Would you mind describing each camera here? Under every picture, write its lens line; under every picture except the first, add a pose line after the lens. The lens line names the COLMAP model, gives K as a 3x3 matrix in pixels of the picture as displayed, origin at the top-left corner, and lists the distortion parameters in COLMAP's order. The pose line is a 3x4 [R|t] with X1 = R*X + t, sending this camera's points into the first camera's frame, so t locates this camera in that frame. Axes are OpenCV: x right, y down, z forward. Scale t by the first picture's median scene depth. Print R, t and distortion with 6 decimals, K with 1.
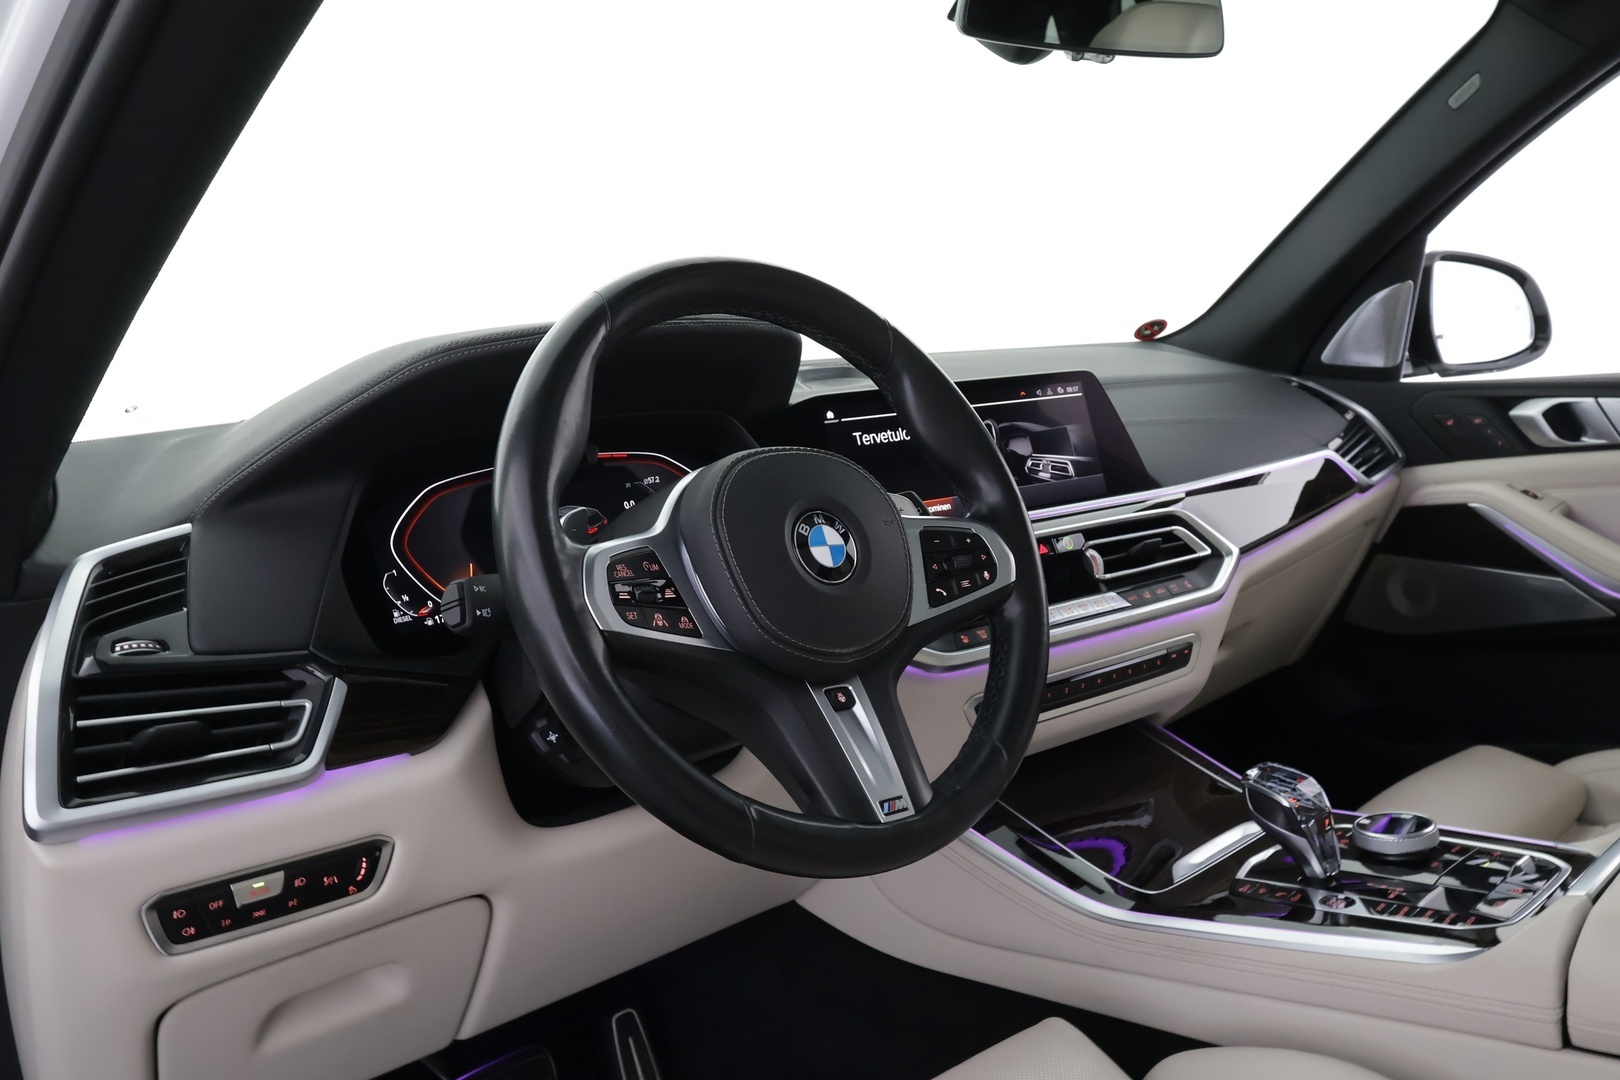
lens RADIAL K [[1270.7, 0, 810.9], [0, 1270.7, 542.1], [0, 0, 1]] dist [-0.006713, -0.008647]
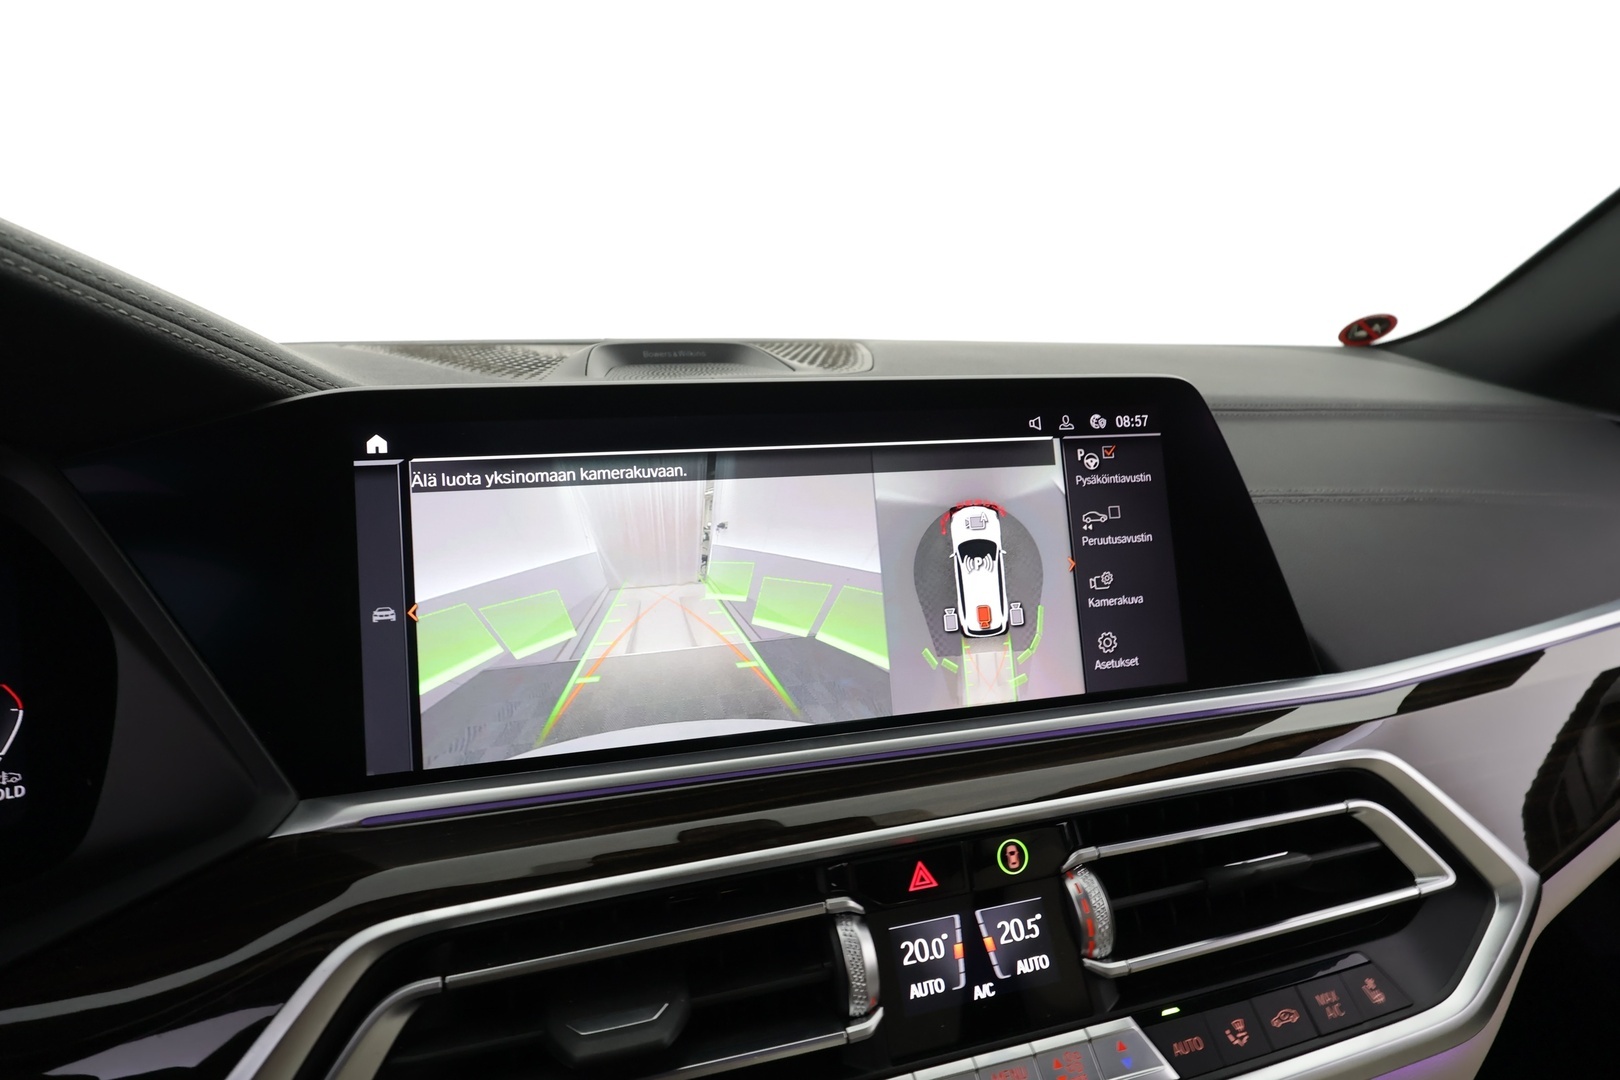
lens RADIAL K [[882.7, 0, 796.8], [0, 882.7, 550.4], [0, 0, 1]] dist [0.003219, 0.007574]
pose [[0.952678, 0.124841, -0.277162, 0.196199], [-0.103775, 0.990568, 0.089476, -0.097688], [0.285718, -0.056480, 0.956648, 0.723894]]
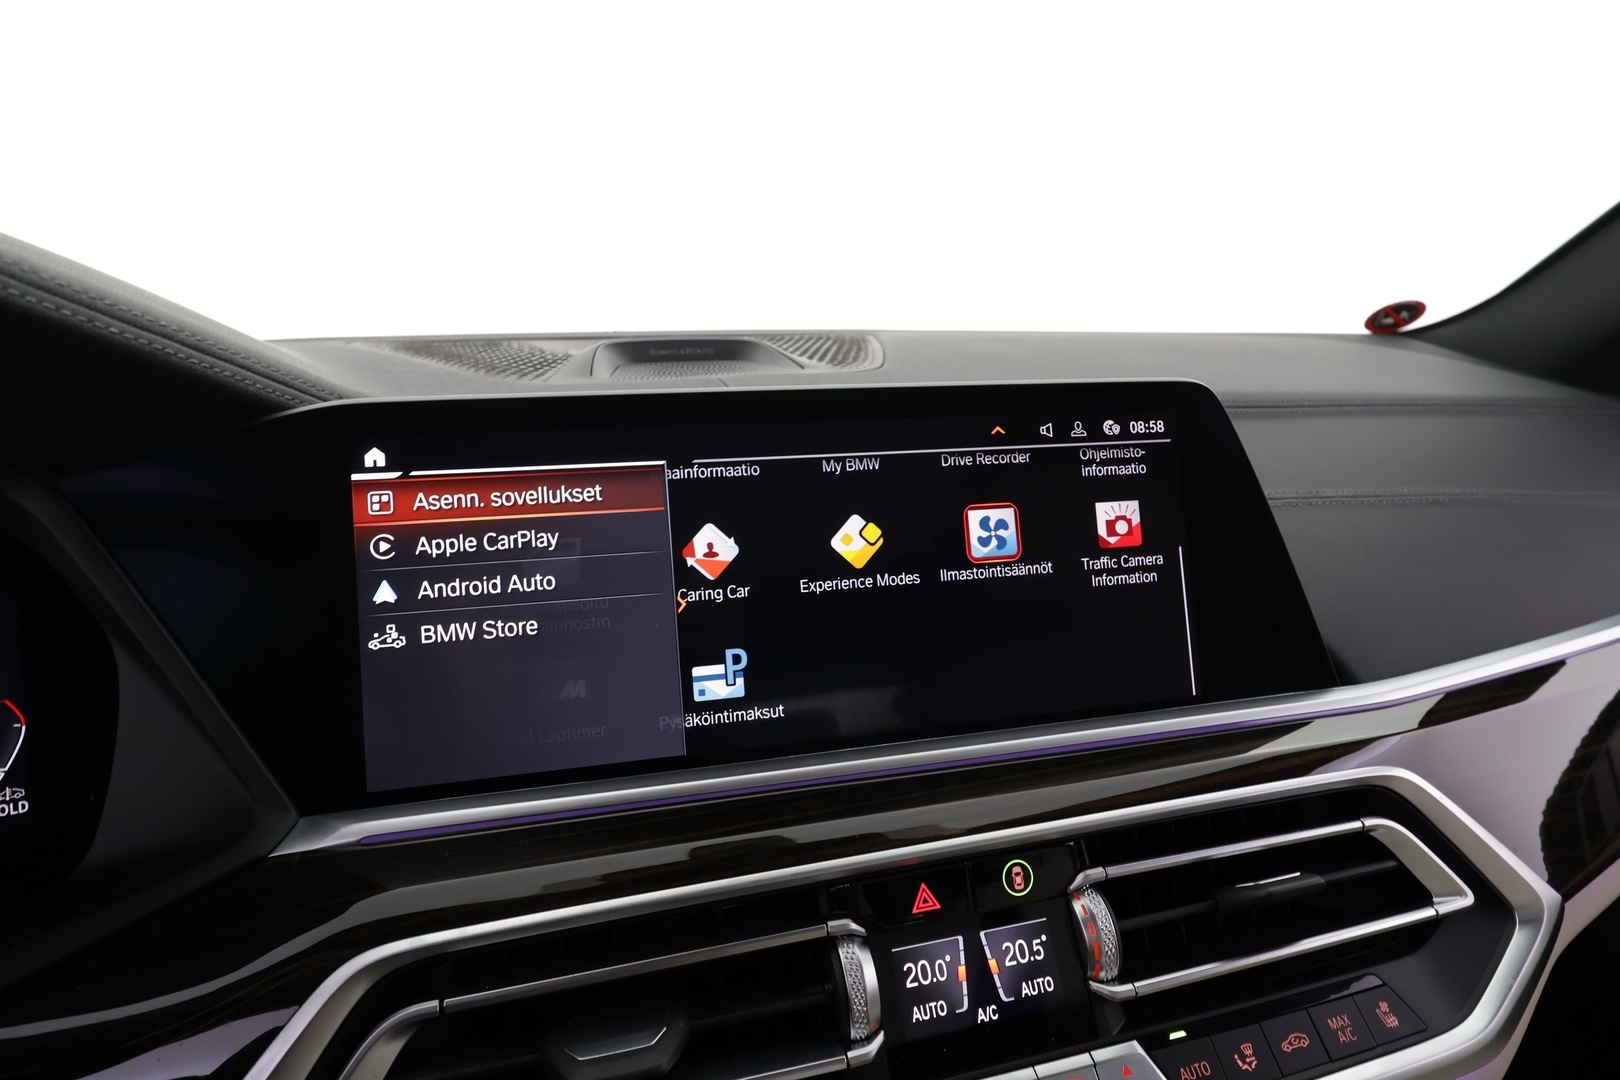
lens RADIAL K [[882.7, 0, 795.5], [0, 882.7, 552.6], [0, 0, 1]] dist [0.003219, 0.007574]
pose [[0.946862, 0.133423, -0.292660, 0.197149], [-0.103517, 0.987903, 0.115467, -0.106963], [0.304526, -0.079036, 0.949219, 0.729935]]
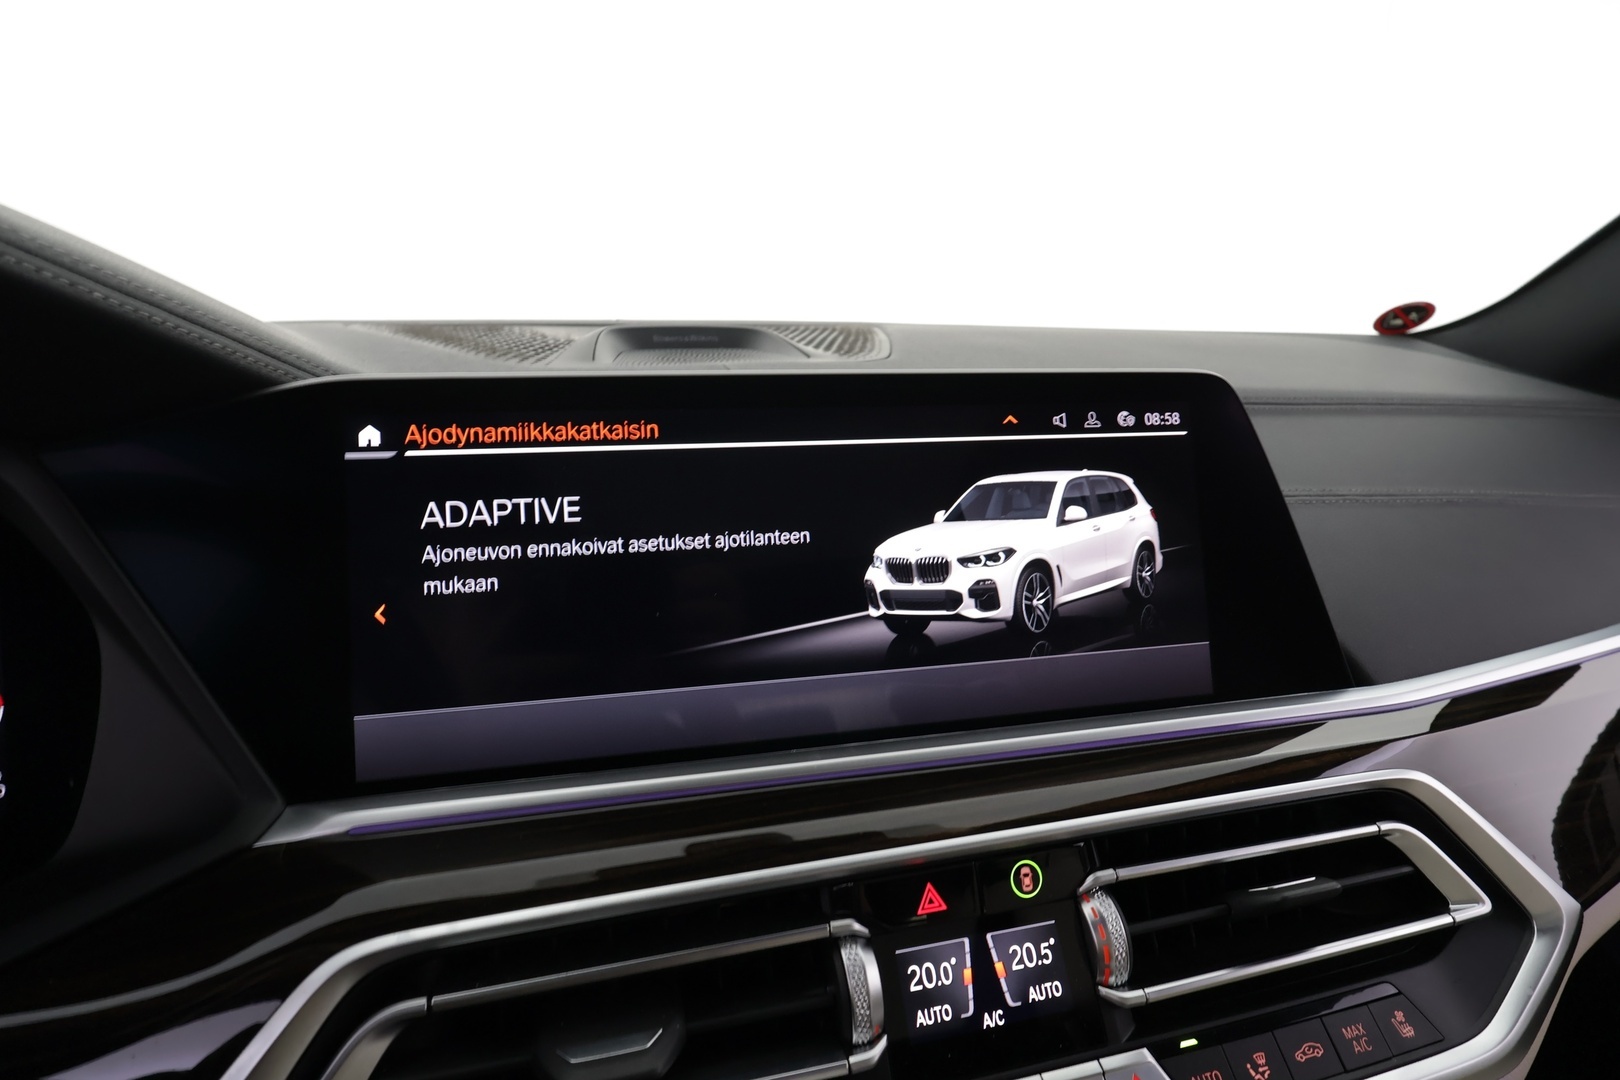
lens RADIAL K [[882.7, 0, 797.1], [0, 882.7, 549.7], [0, 0, 1]] dist [0.003219, 0.007574]
pose [[0.945755, 0.147053, -0.289695, 0.193480], [-0.118215, 0.986336, 0.114744, -0.103385], [0.302611, -0.074274, 0.950216, 0.735951]]
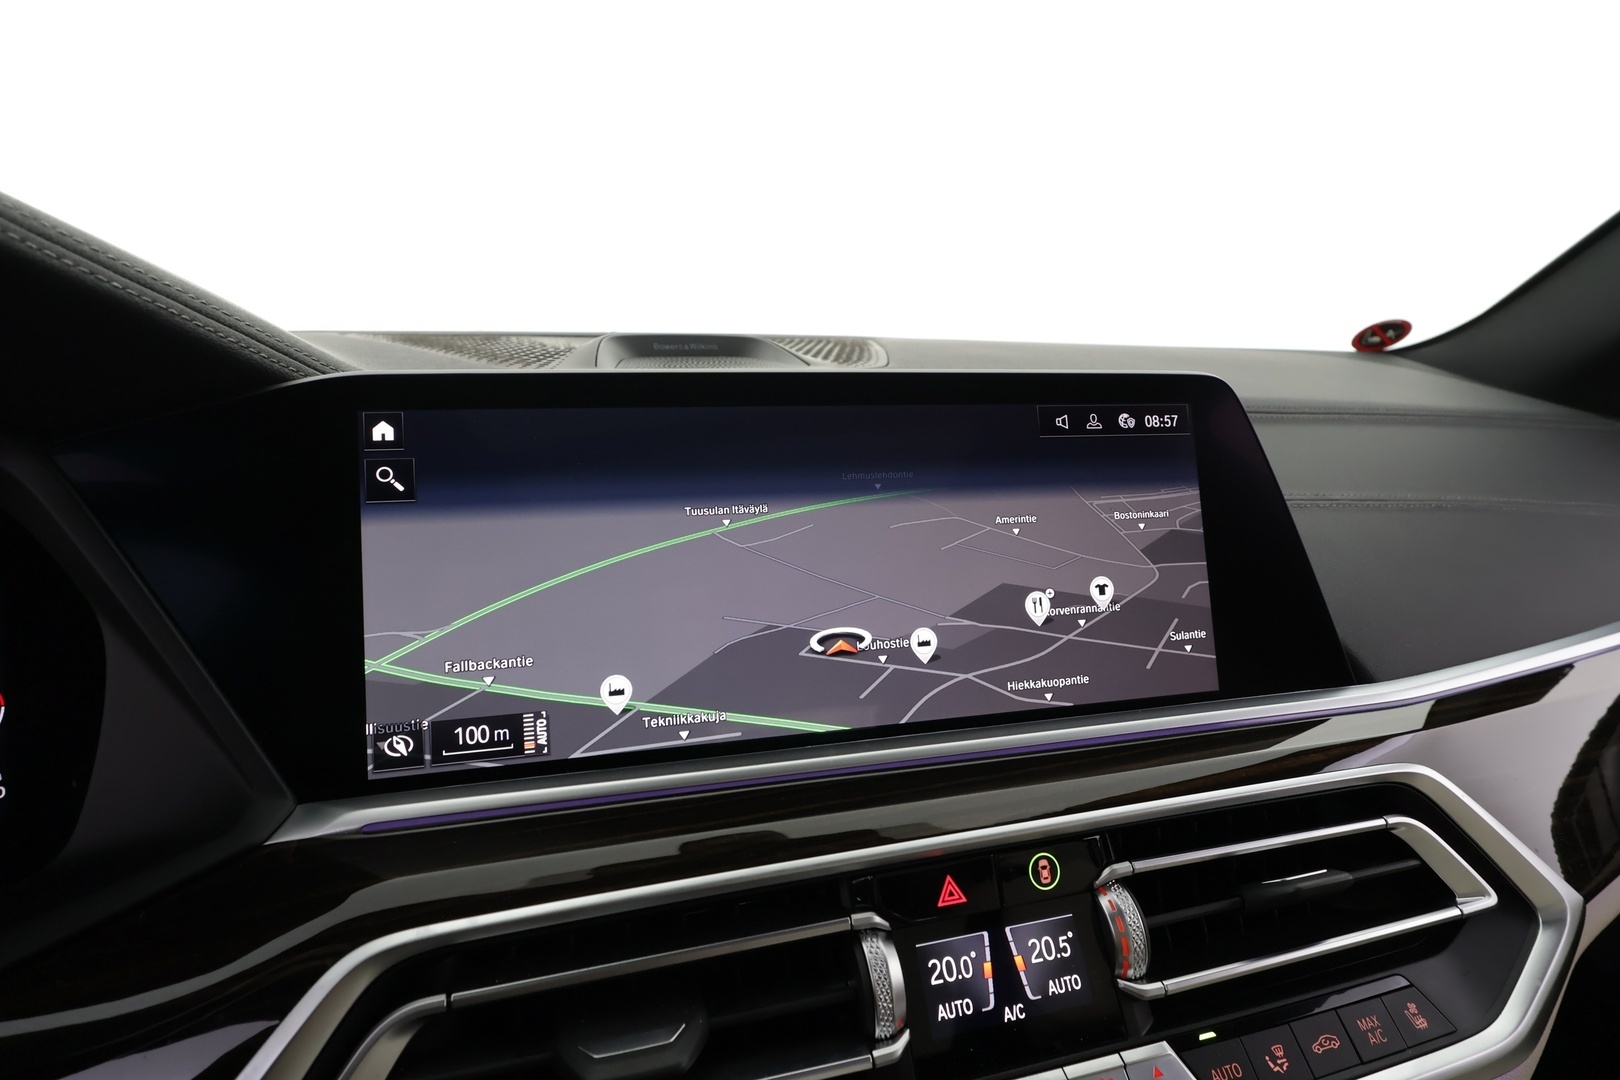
lens RADIAL K [[882.7, 0, 795.9], [0, 882.7, 552.0], [0, 0, 1]] dist [0.003219, 0.007574]
pose [[0.952248, 0.136972, -0.272877, 0.185776], [-0.116992, 0.989202, 0.088271, -0.094611], [0.282021, -0.052131, 0.957991, 0.732049]]
